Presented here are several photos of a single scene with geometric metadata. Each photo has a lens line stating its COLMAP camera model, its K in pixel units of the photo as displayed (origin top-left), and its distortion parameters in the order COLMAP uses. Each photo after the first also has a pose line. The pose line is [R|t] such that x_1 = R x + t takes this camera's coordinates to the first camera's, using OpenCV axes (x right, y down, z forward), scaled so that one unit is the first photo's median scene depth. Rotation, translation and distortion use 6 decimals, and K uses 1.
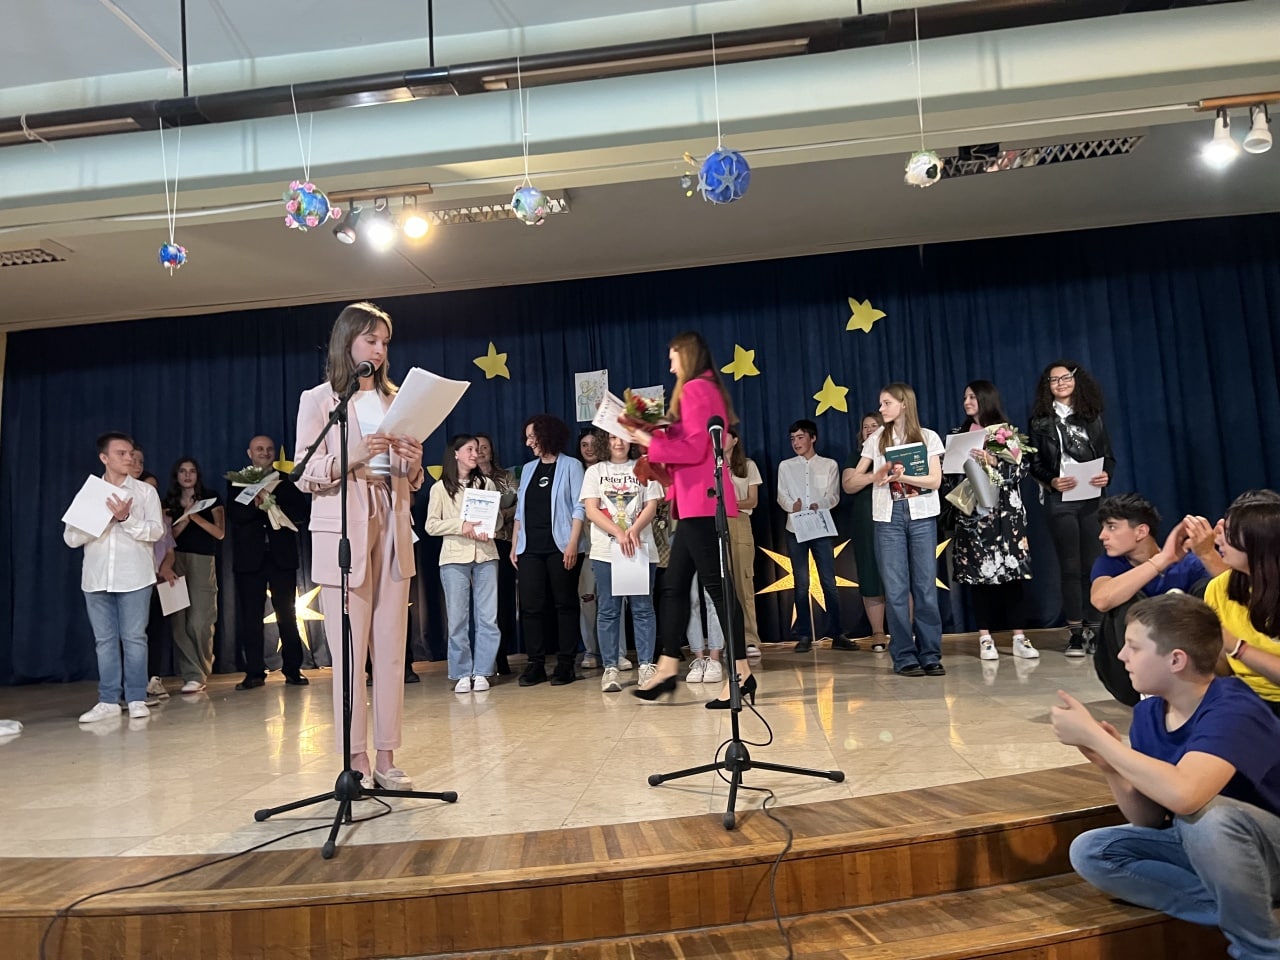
lens RADIAL K [[961.4, 0, 640.0], [0, 961.4, 480.0], [0, 0, 1]] dist [0.054845, -0.053686]
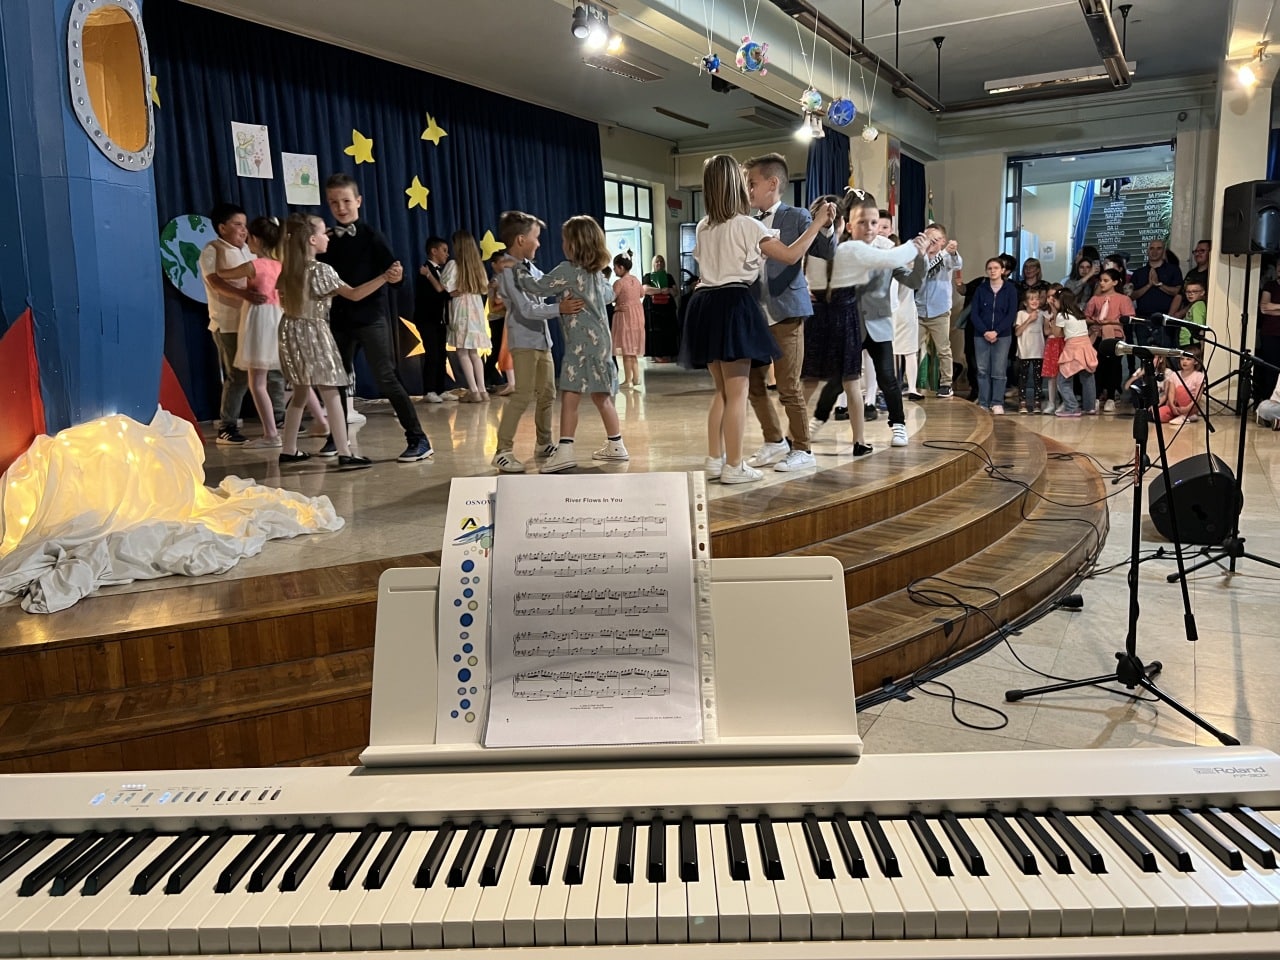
lens RADIAL K [[968.4, 0, 628.3], [0, 968.4, 487.5], [0, 0, 1]] dist [0.045198, -0.040283]
pose [[0.381147, -0.119570, 0.916750, -1.736819], [-0.083971, 0.983025, 0.163126, 0.109839], [-0.920693, -0.139156, 0.364636, 0.498496]]
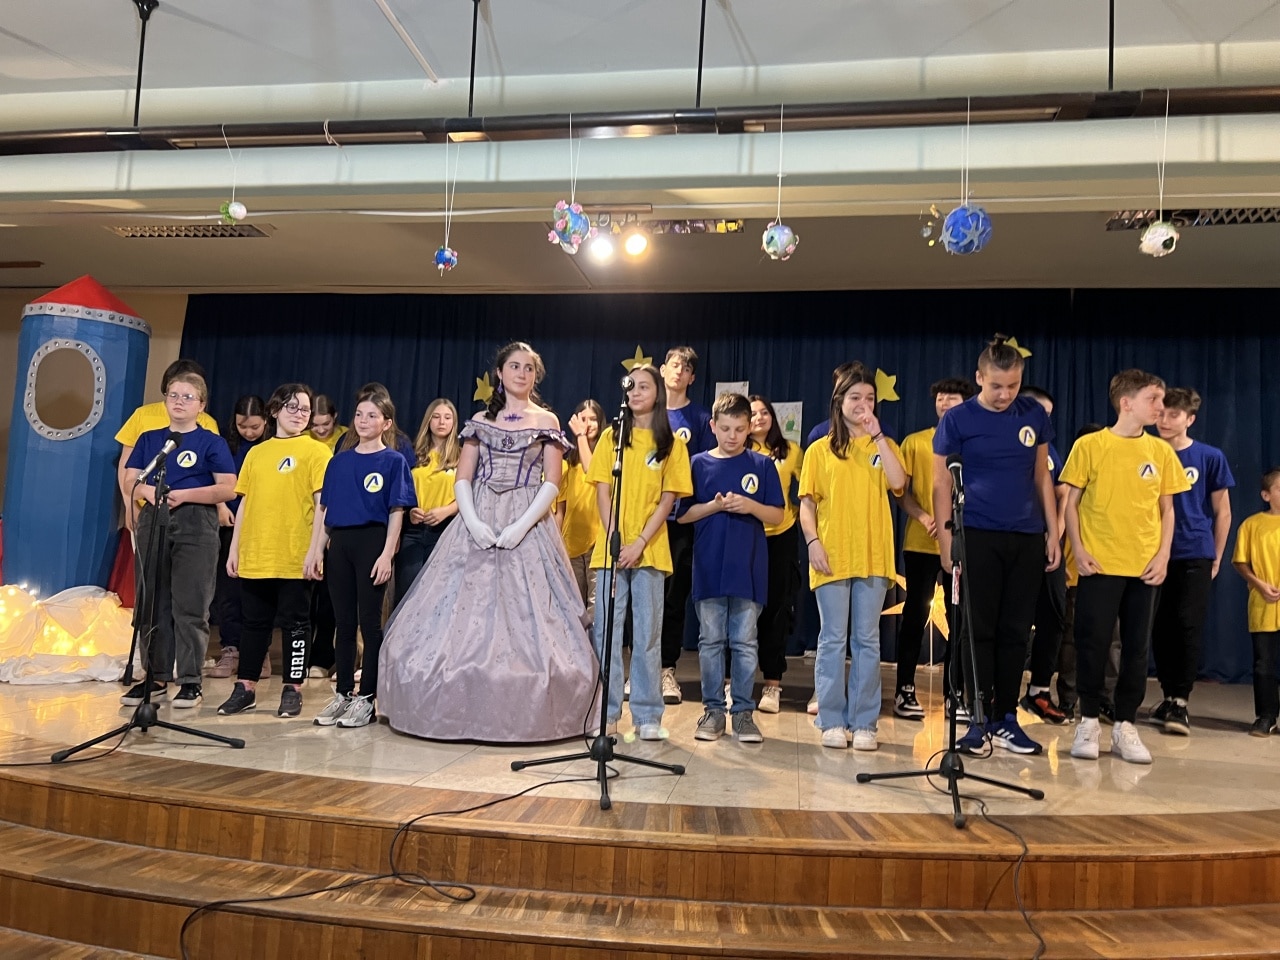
lens RADIAL K [[968.4, 0, 628.3], [0, 968.4, 487.5], [0, 0, 1]] dist [0.045198, -0.040283]
pose [[0.993226, 0.100148, -0.058926, -0.181857], [-0.099506, 0.994942, 0.013744, -0.006076], [0.060004, -0.007788, 0.998168, -0.102104]]
